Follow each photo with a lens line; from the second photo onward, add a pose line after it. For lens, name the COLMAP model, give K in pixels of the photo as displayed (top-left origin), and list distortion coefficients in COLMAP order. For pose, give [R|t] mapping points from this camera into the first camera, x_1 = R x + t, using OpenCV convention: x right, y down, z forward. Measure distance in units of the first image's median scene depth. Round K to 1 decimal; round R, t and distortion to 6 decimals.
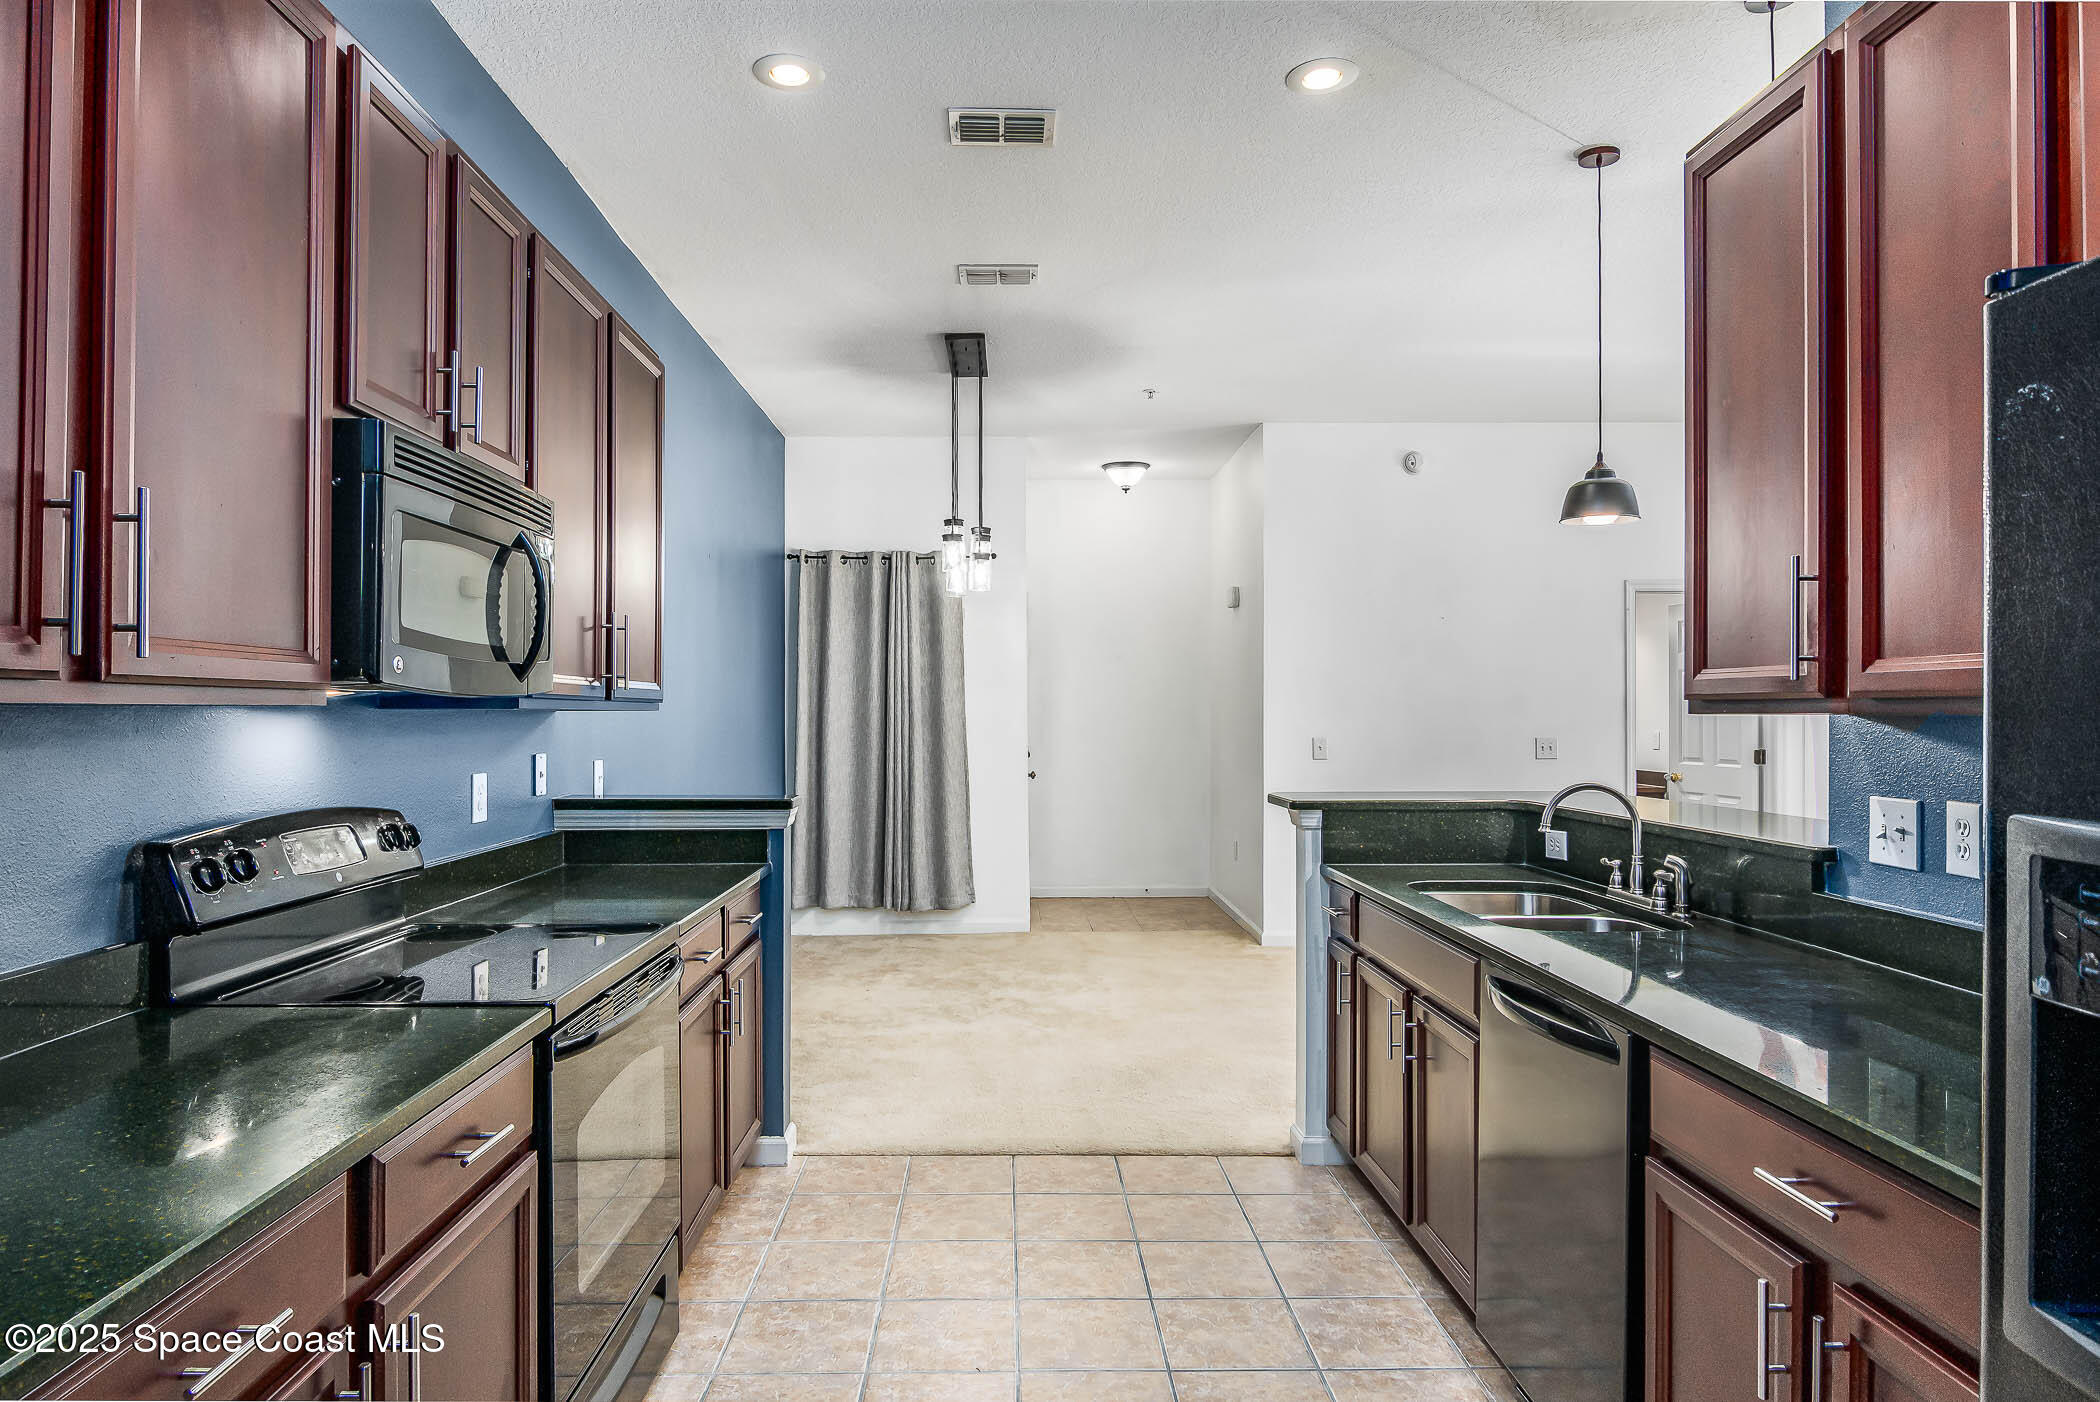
lens RADIAL K [[1337.1, 0, 1024.0], [0, 1337.1, 721.9], [0, 0, 1]] dist [-0.000673, -0.003806]
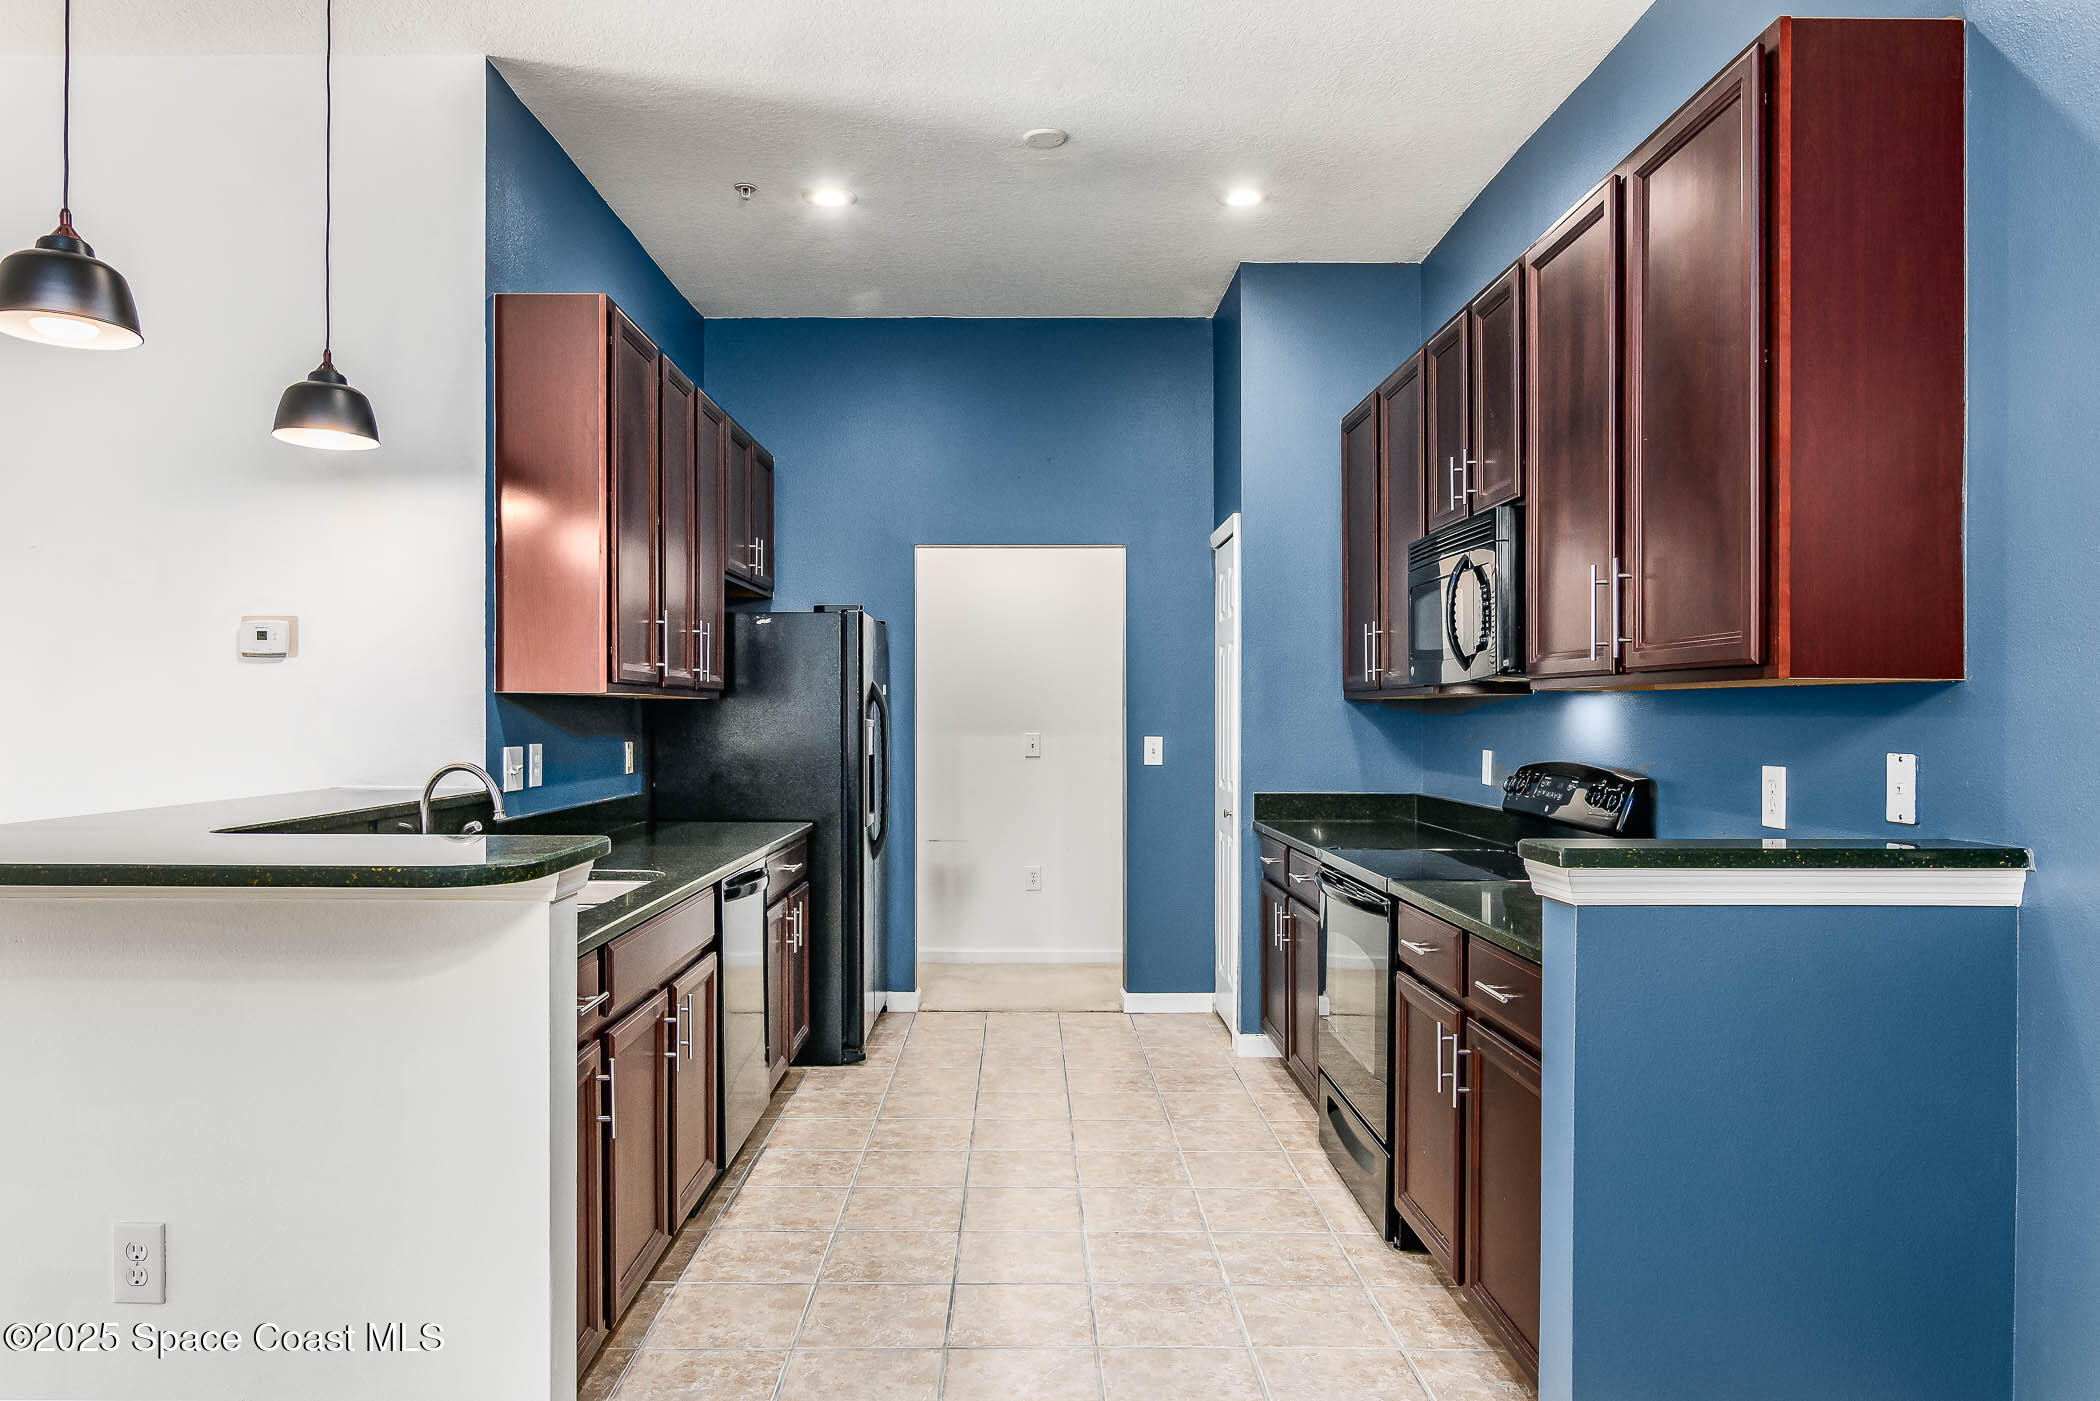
lens RADIAL K [[1337.1, 0, 1024.0], [0, 1337.1, 721.4], [0, 0, 1]] dist [-0.000673, -0.003806]
pose [[-0.999940, -0.006333, 0.008884, 0.036364], [-0.006233, 0.999918, 0.011167, 0.005324], [-0.008954, 0.011111, -0.999898, 1.966714]]
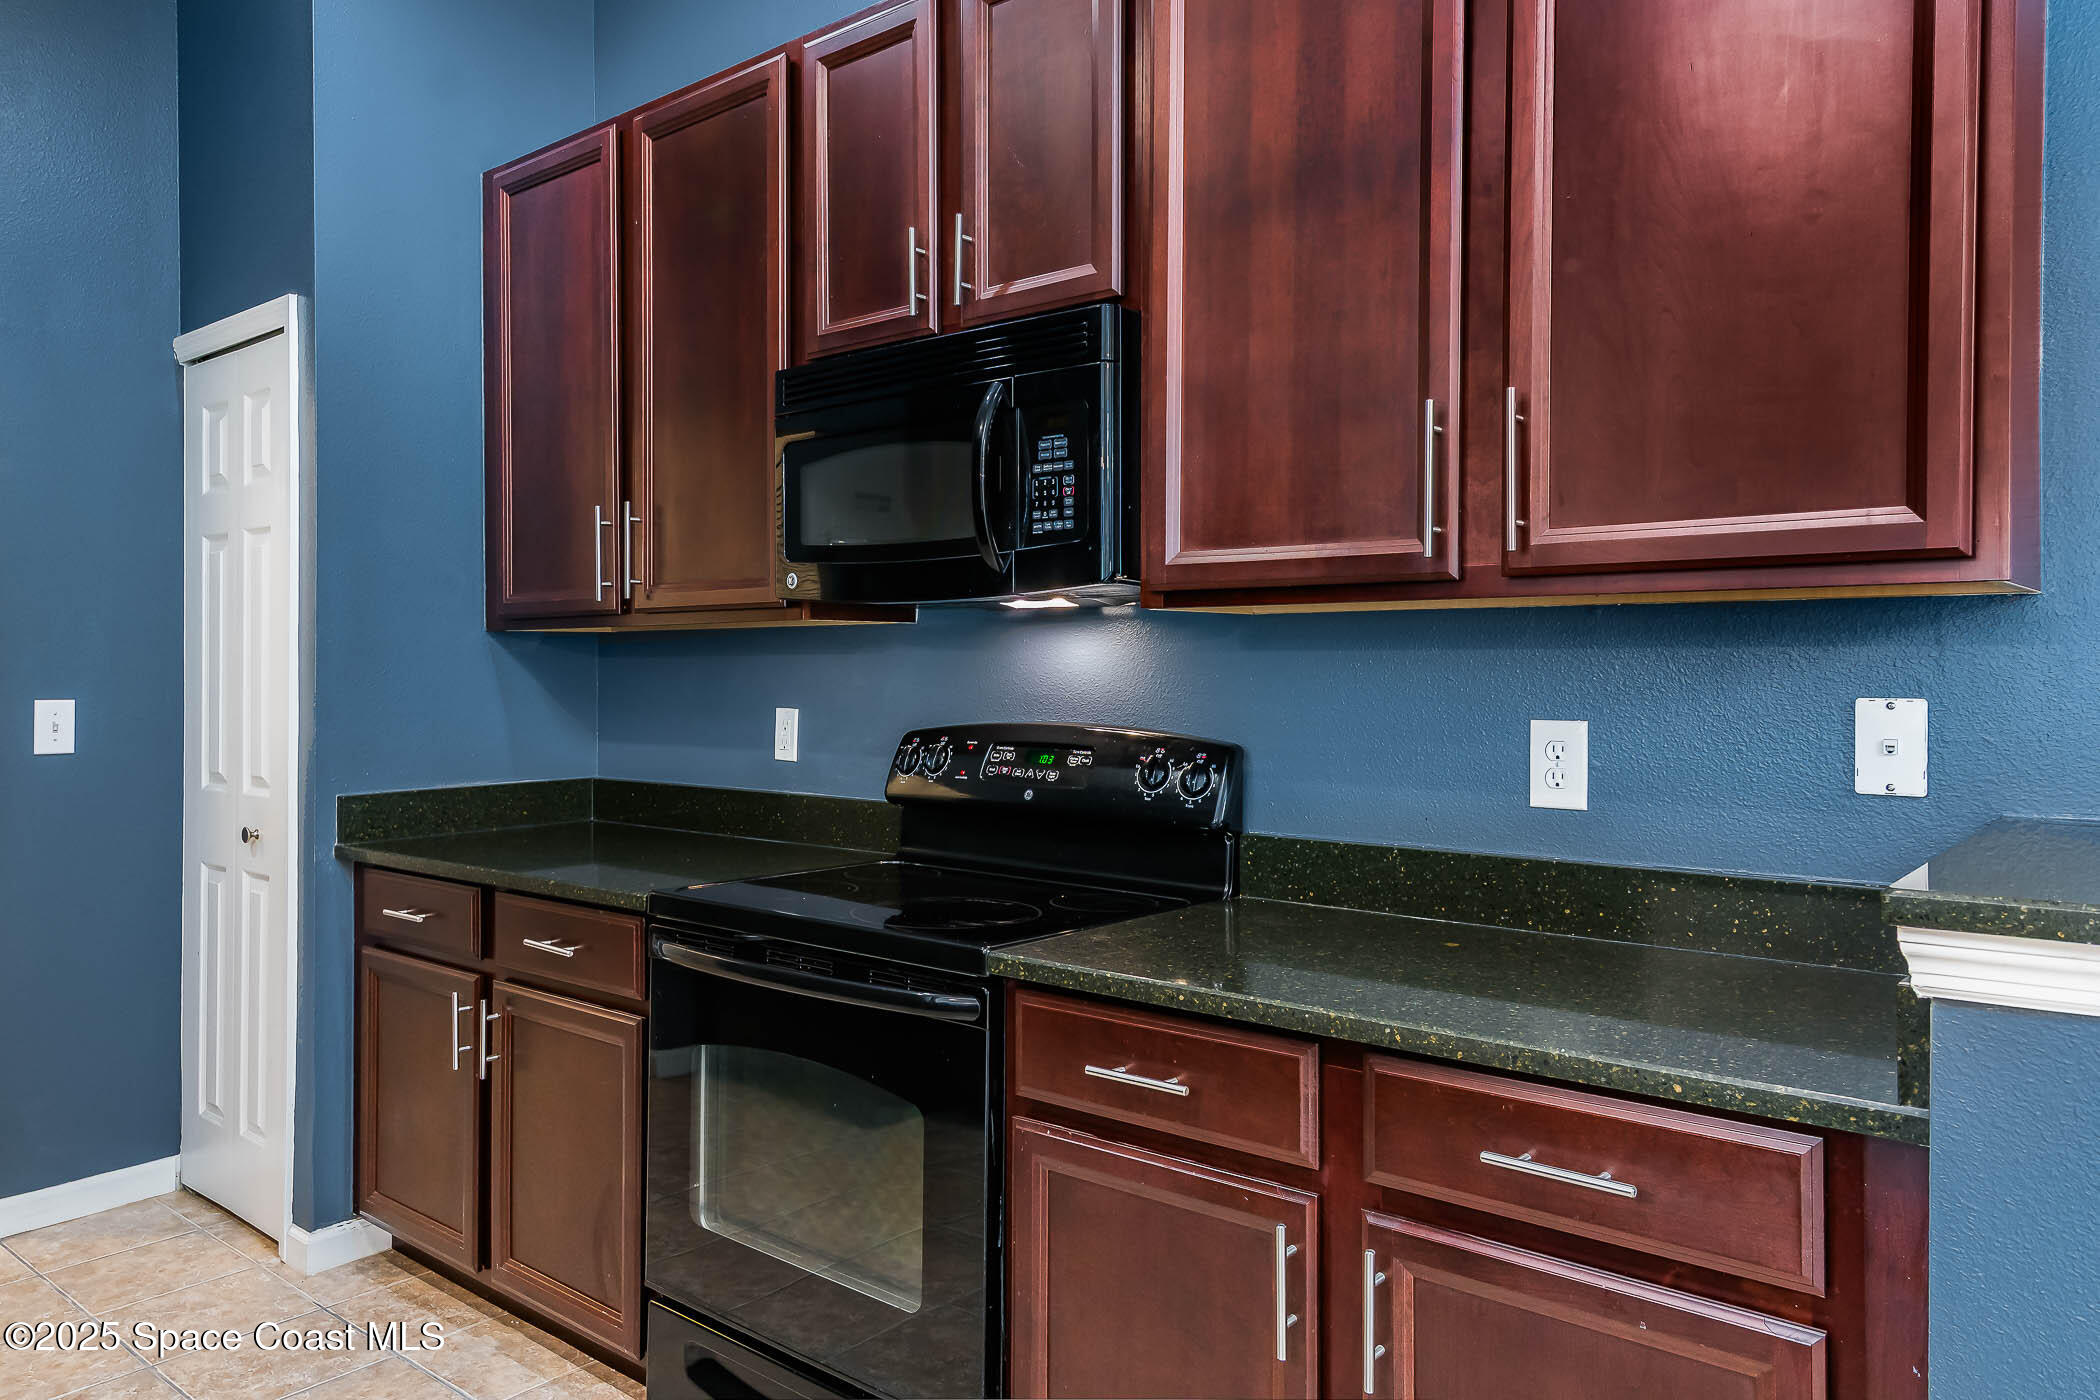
lens RADIAL K [[1362.6, 0, 1058.9], [0, 1362.6, 674.0], [0, 0, 1]] dist [0.004623, -0.000593]
pose [[-0.631525, -0.003814, -0.775346, 0.186186], [-0.007425, 0.999972, 0.001129, 0.020886], [0.775320, 0.006470, -0.631535, 1.299030]]
